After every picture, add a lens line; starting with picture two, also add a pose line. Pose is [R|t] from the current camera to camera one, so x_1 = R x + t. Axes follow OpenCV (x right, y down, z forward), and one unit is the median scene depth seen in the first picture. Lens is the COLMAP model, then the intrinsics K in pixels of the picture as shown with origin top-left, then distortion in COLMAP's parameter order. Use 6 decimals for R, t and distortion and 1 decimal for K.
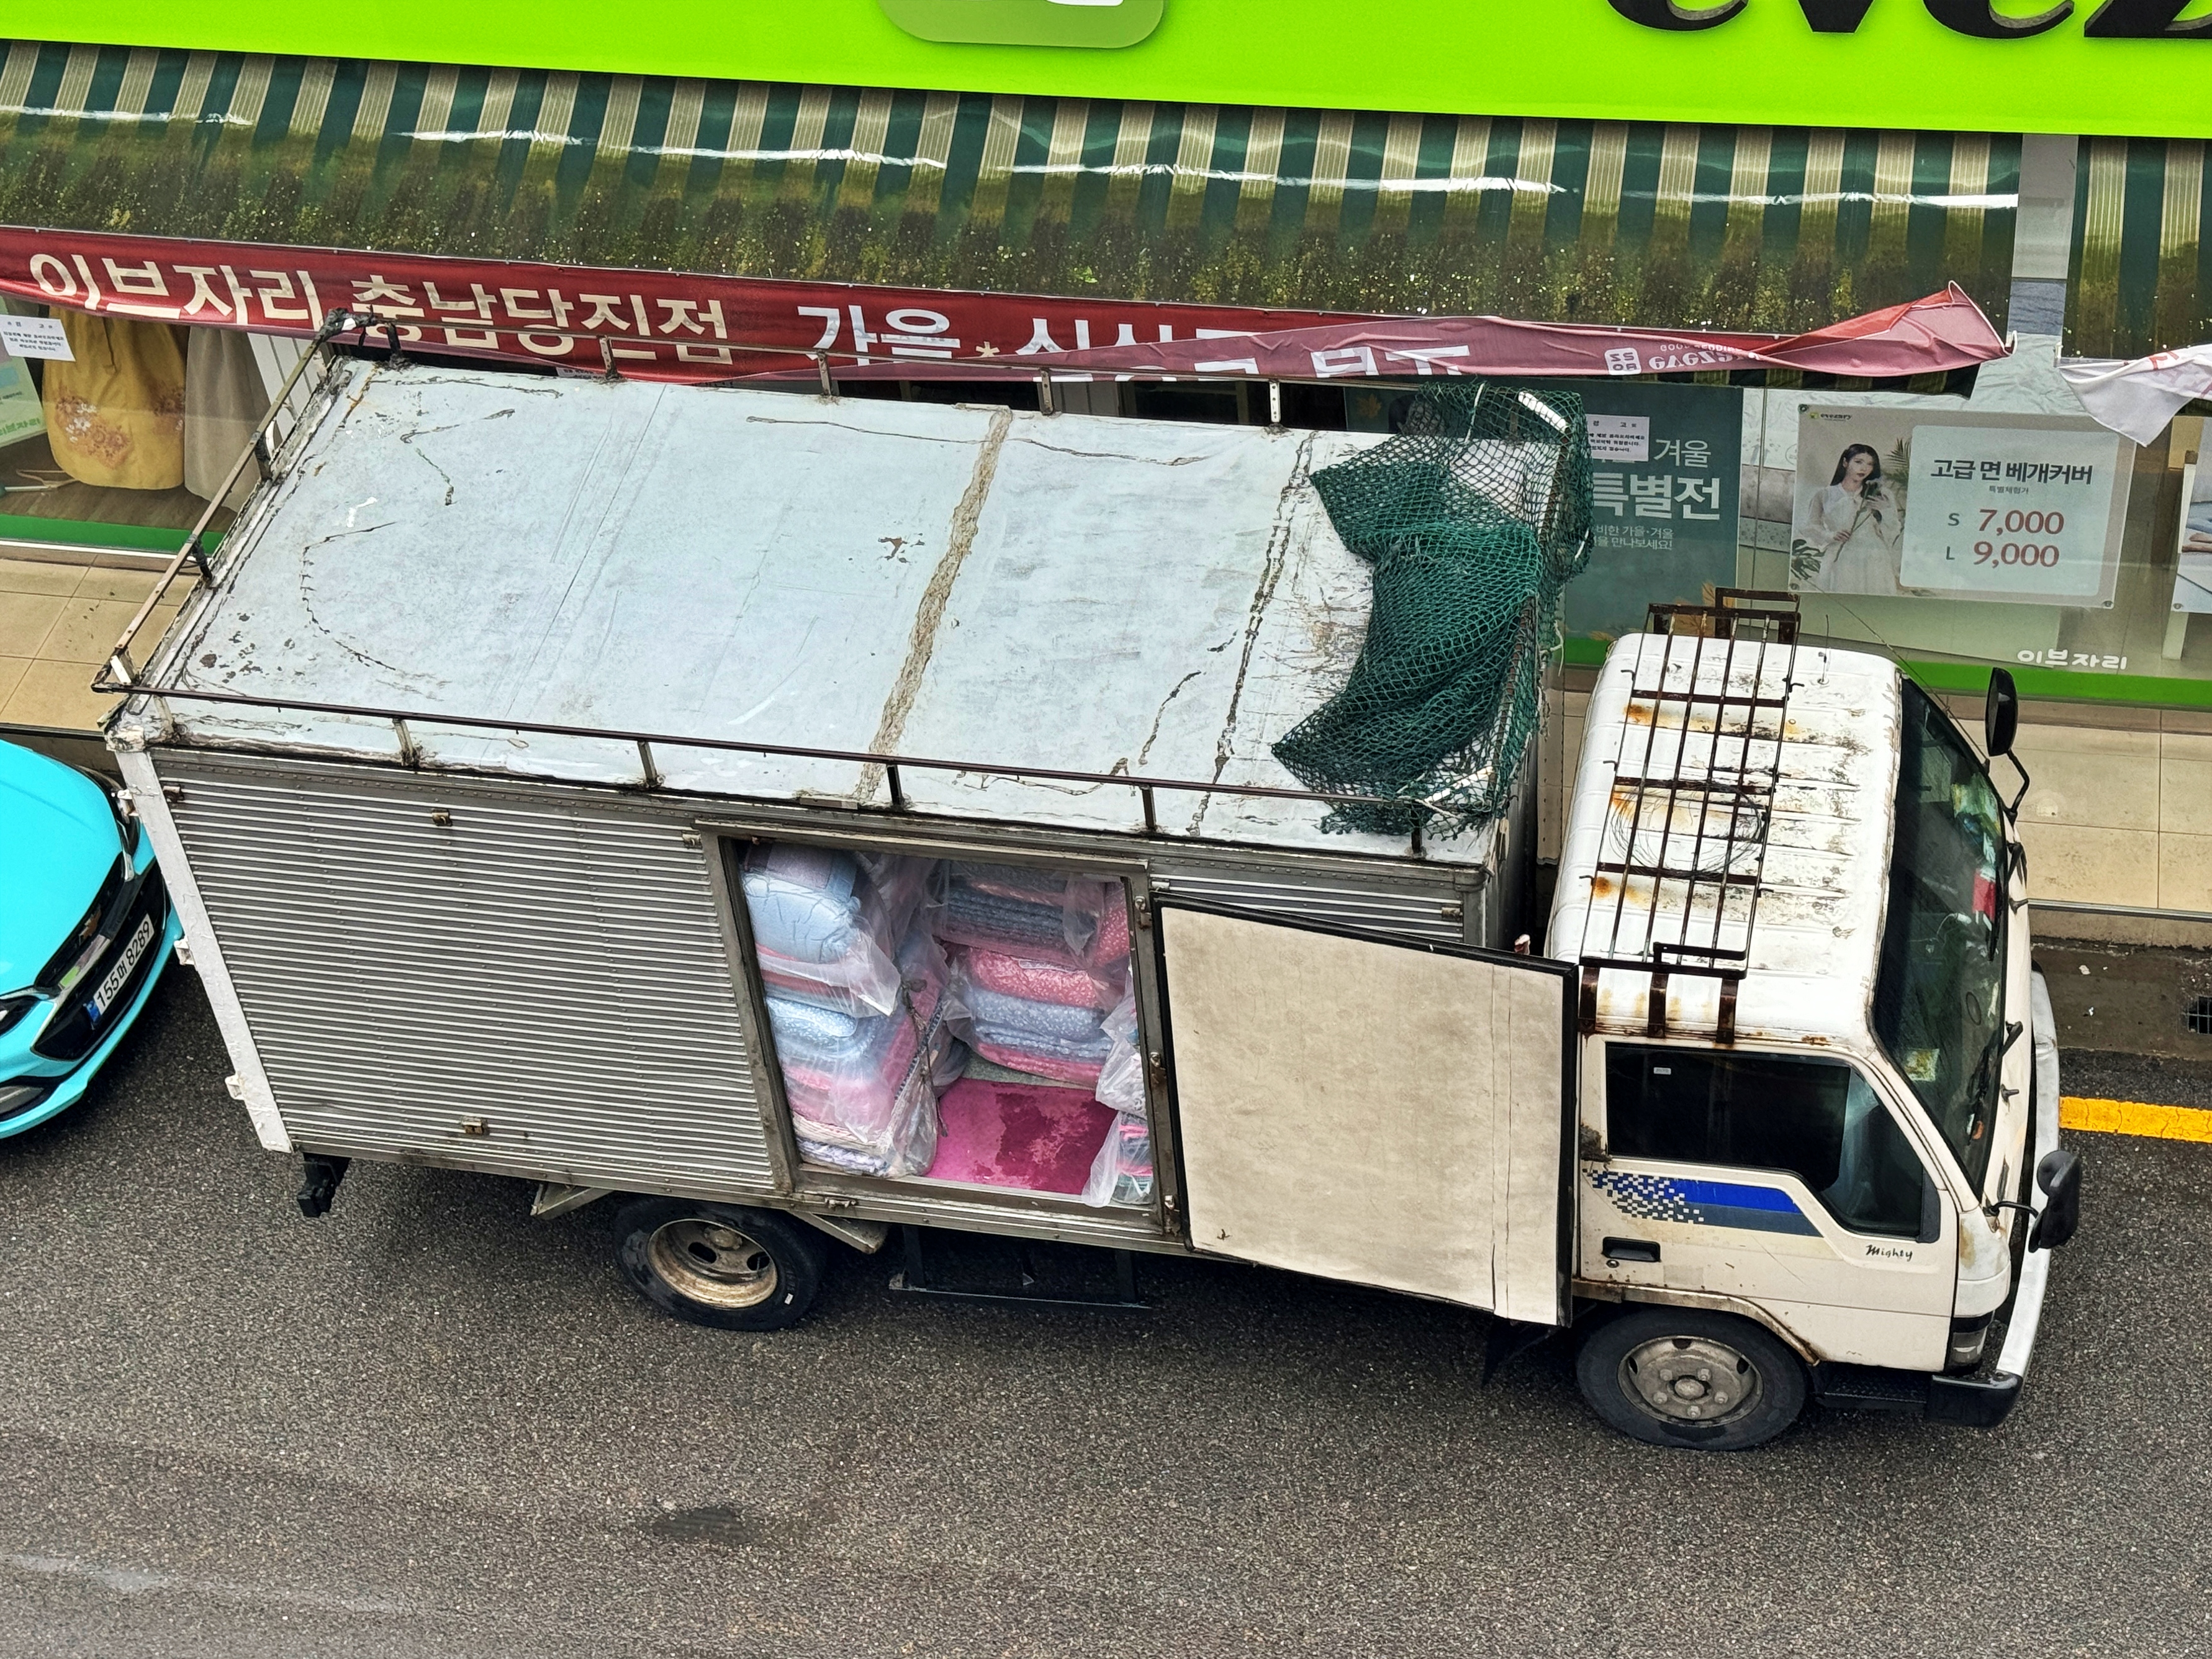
lens RADIAL K [[3527.8, 0, 1106.0], [0, 3527.8, 829.5], [0, 0, 1]] dist [0.035256, 0.021883]
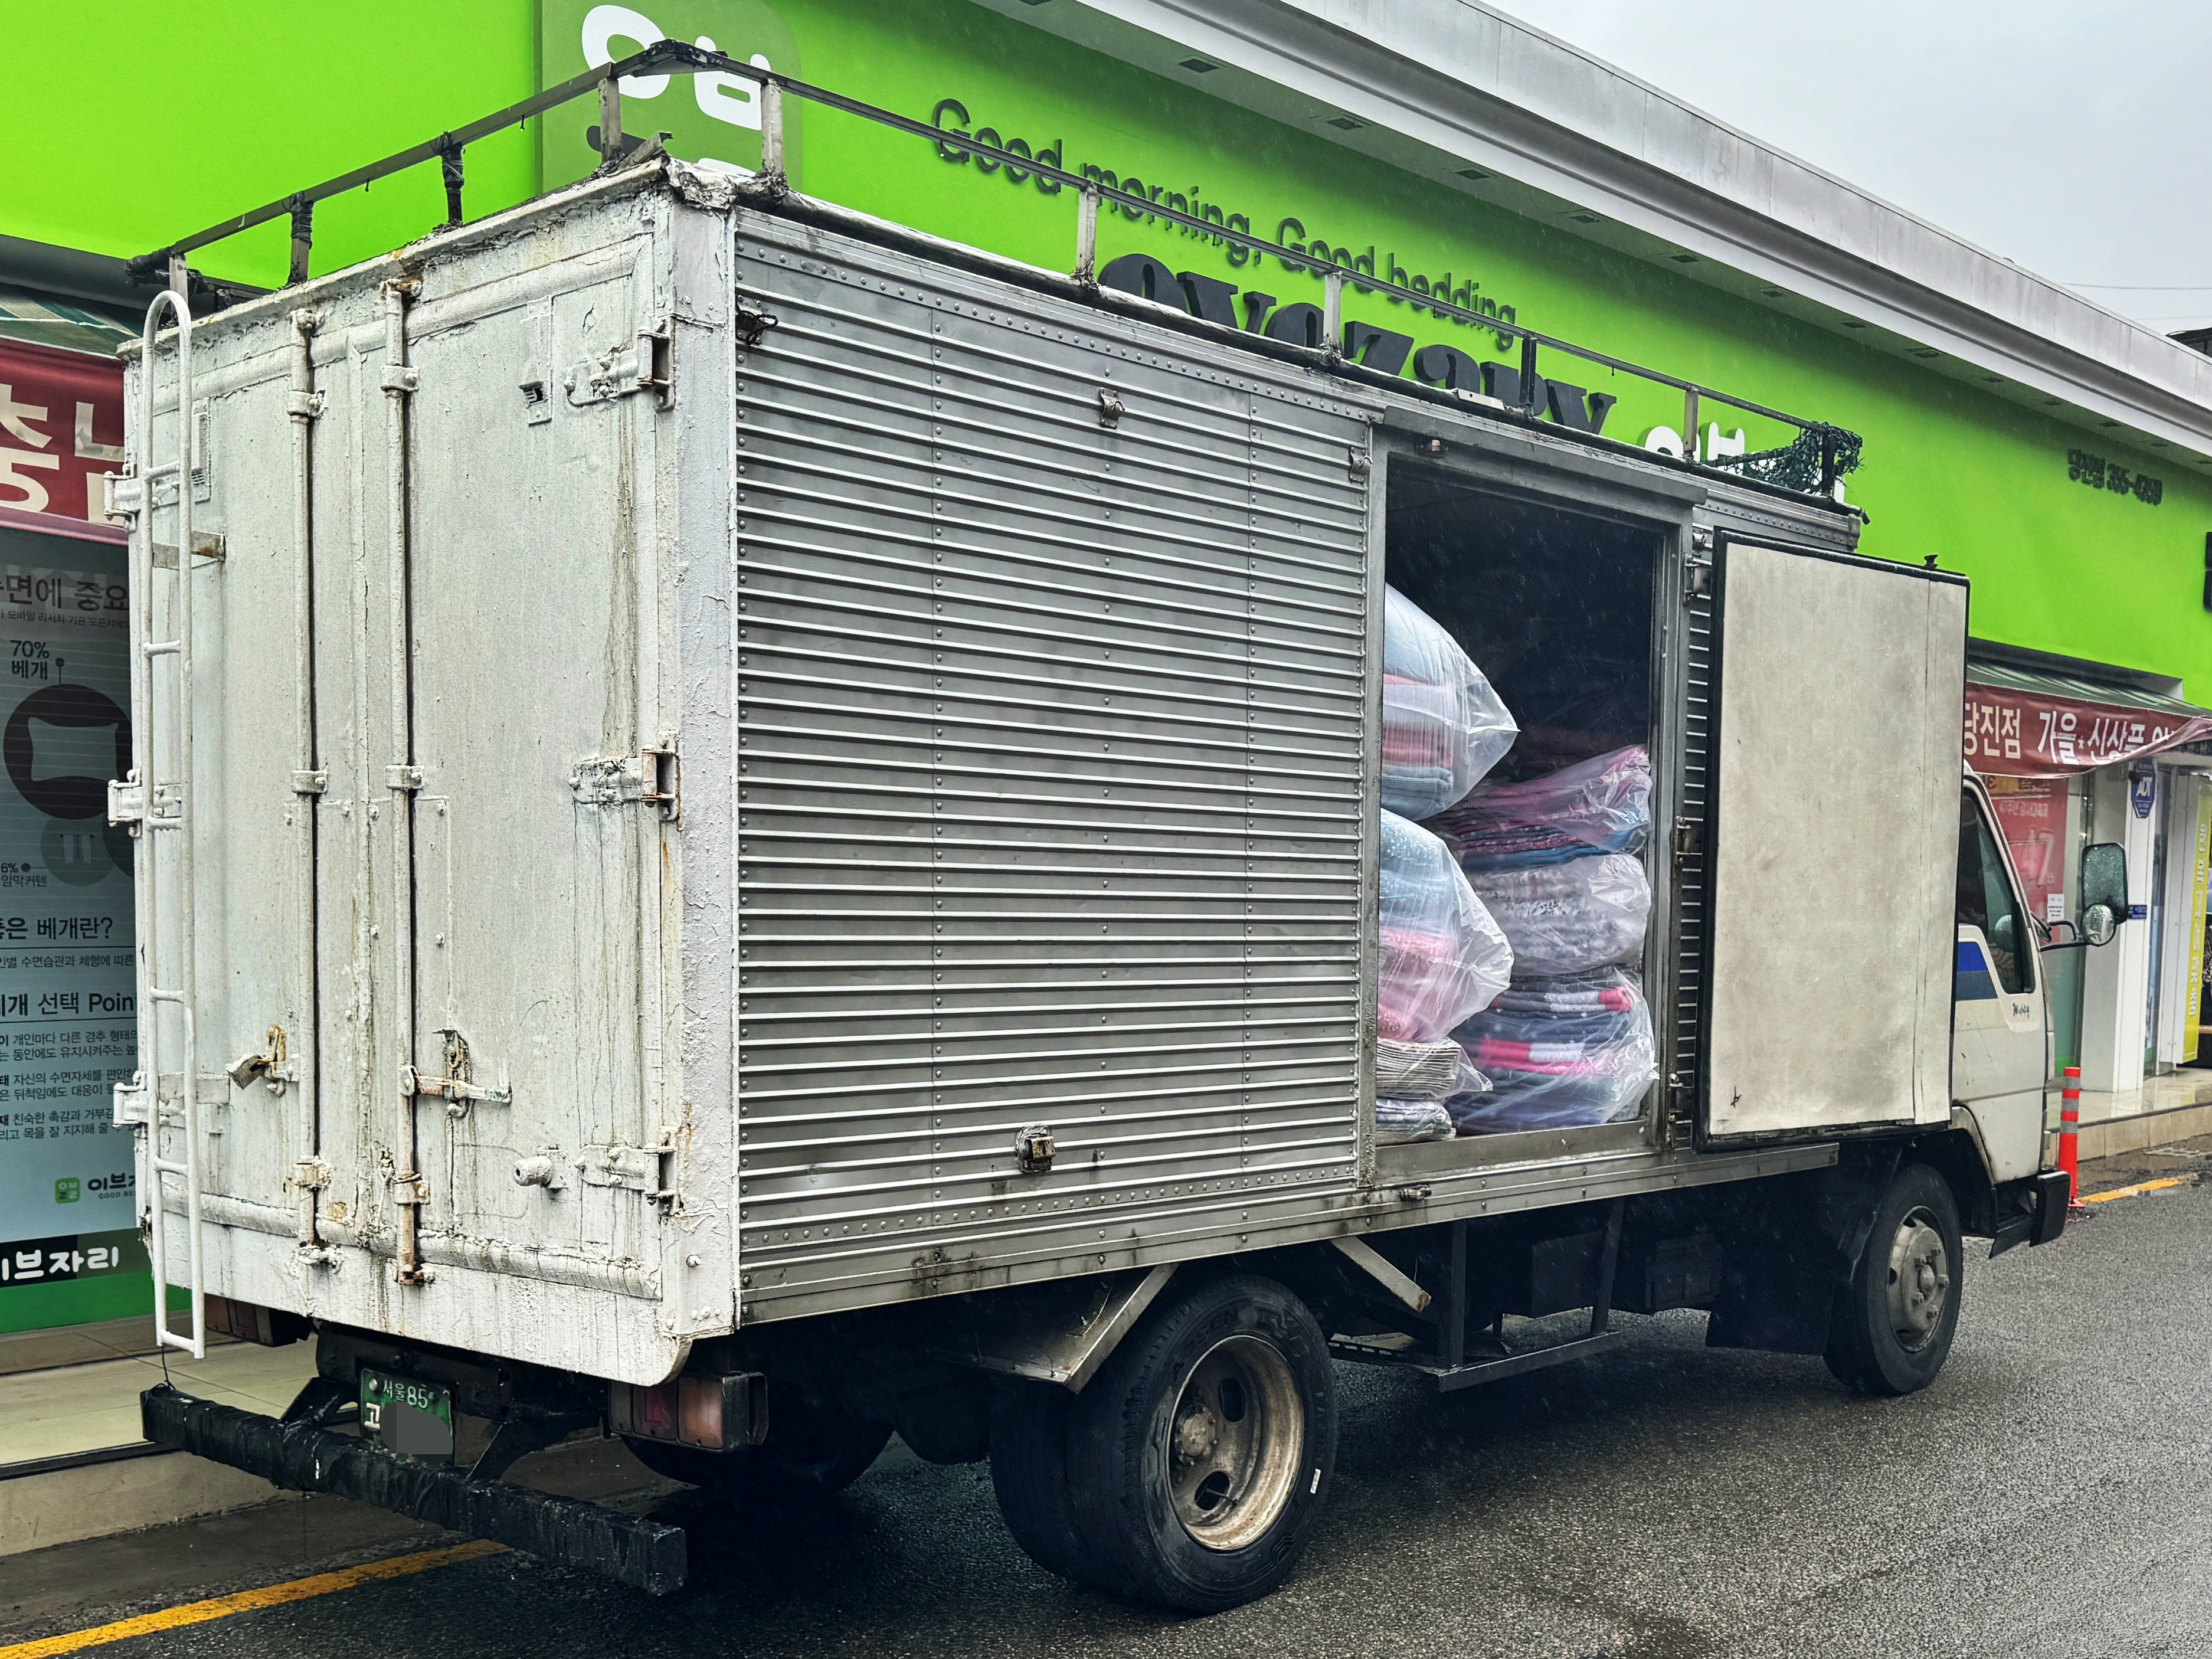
lens RADIAL K [[2403.2, 0, 1107.5], [0, 2403.2, 1074.7], [0, 0, 1]] dist [0.009075, -0.005543]
pose [[0.515069, 0.025739, 0.856762, -0.504647], [0.552497, 0.754226, -0.354810, 0.218803], [-0.655325, 0.656110, 0.374258, 0.833558]]
